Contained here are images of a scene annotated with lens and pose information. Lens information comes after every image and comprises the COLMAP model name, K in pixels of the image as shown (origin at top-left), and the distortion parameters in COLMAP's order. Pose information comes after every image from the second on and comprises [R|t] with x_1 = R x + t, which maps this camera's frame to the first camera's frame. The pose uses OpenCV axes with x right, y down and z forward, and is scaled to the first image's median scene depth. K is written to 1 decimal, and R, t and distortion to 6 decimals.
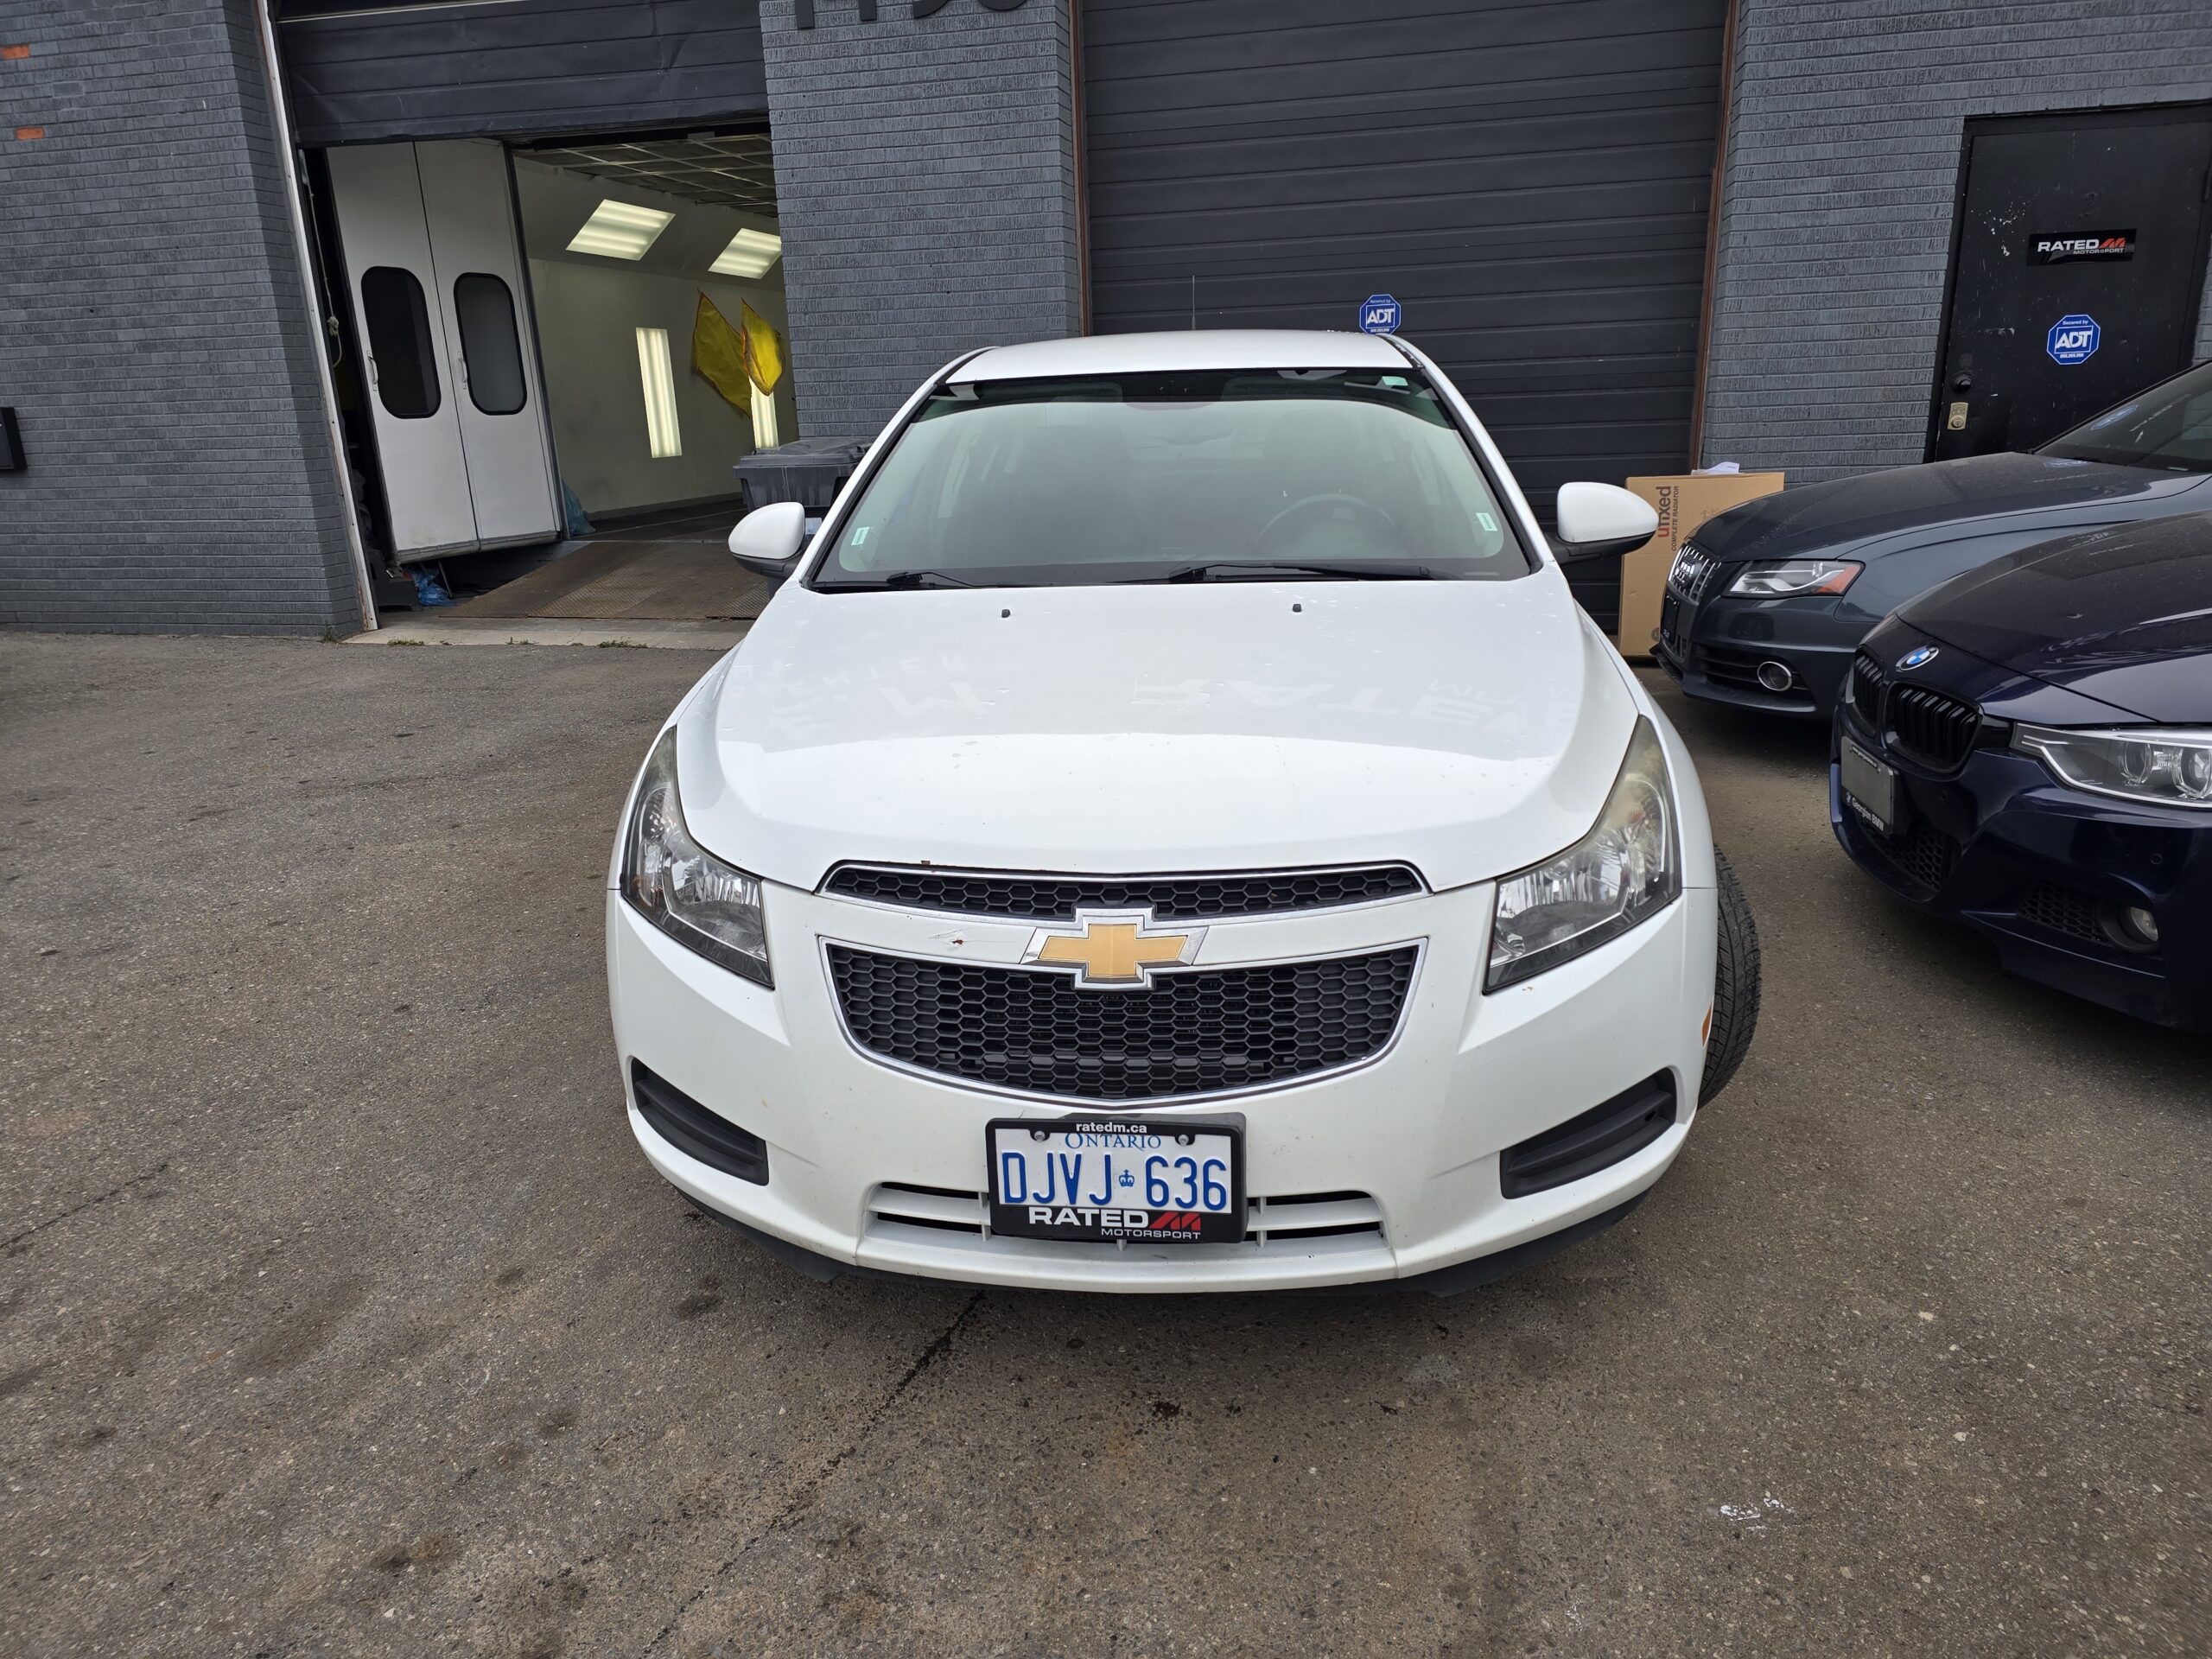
lens RADIAL K [[1465.3, 0, 1106.0], [0, 1465.3, 829.5], [0, 0, 1]] dist [0.027912, -0.036405]
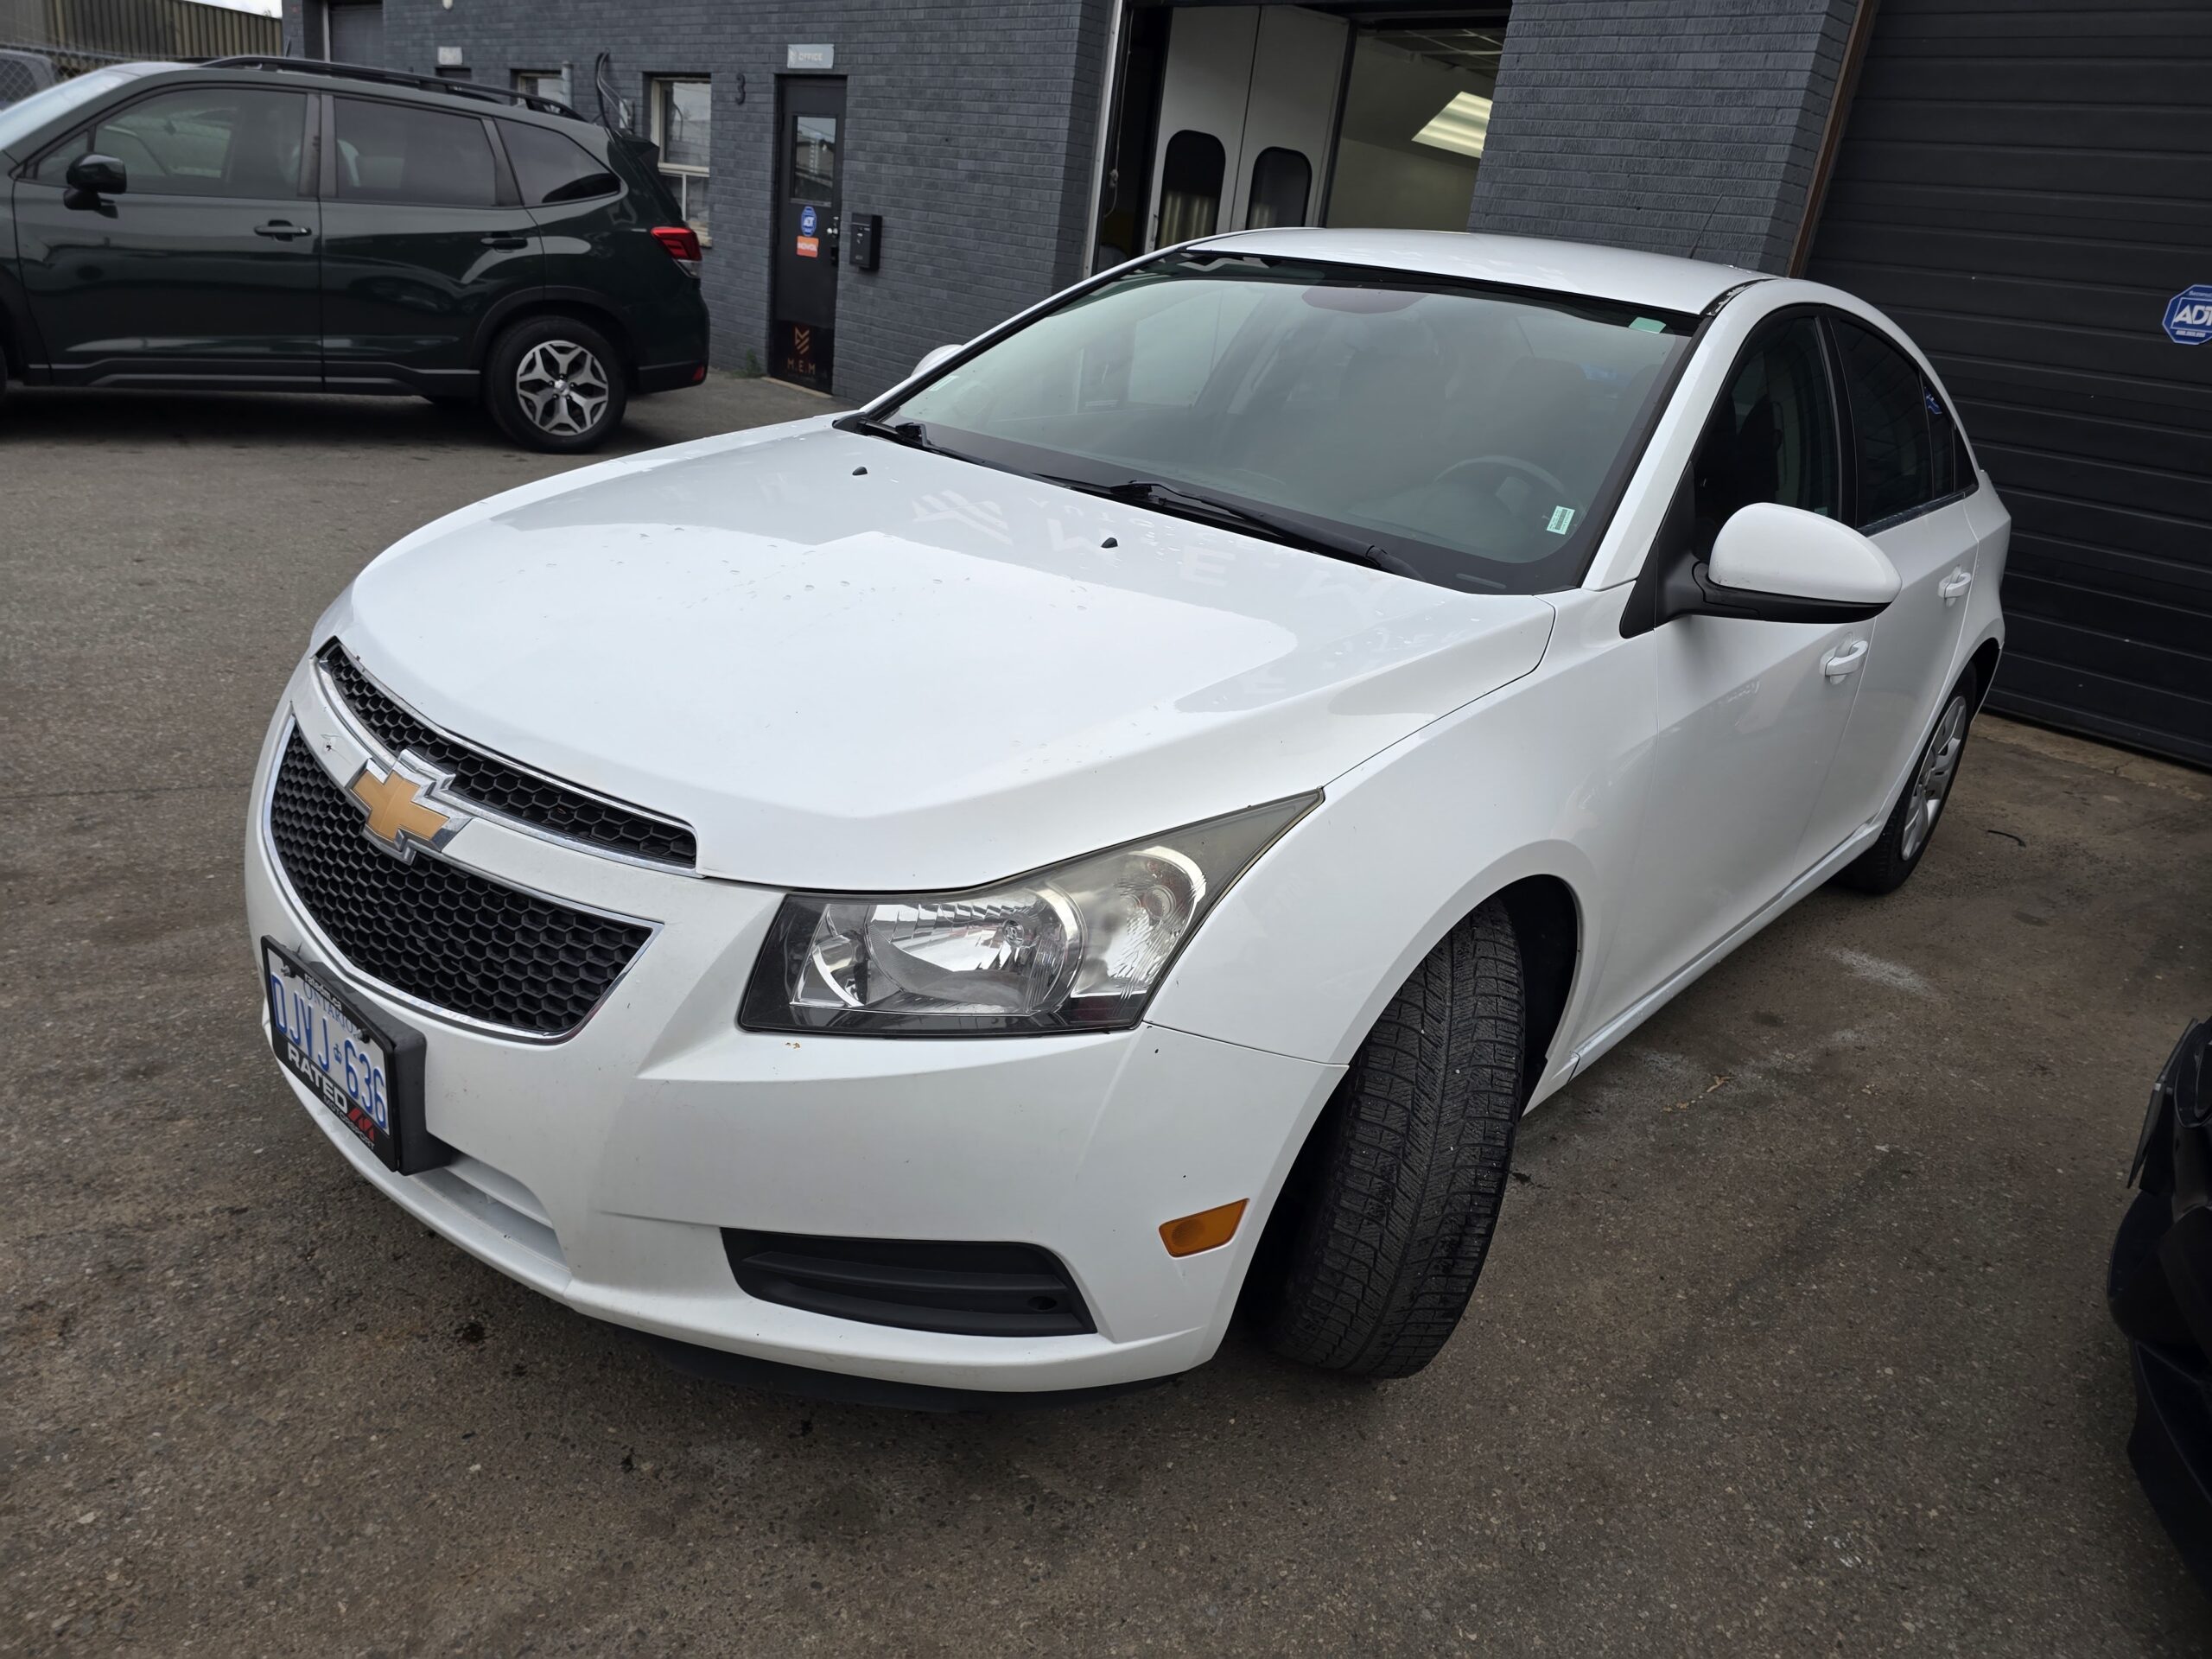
lens RADIAL K [[1465.3, 0, 1106.0], [0, 1465.3, 829.5], [0, 0, 1]] dist [0.027912, -0.036405]
pose [[0.811689, 0.327479, -0.483652, 0.152907], [-0.304646, 0.943852, 0.127807, -0.028686], [0.498350, 0.043603, 0.865879, 0.088275]]
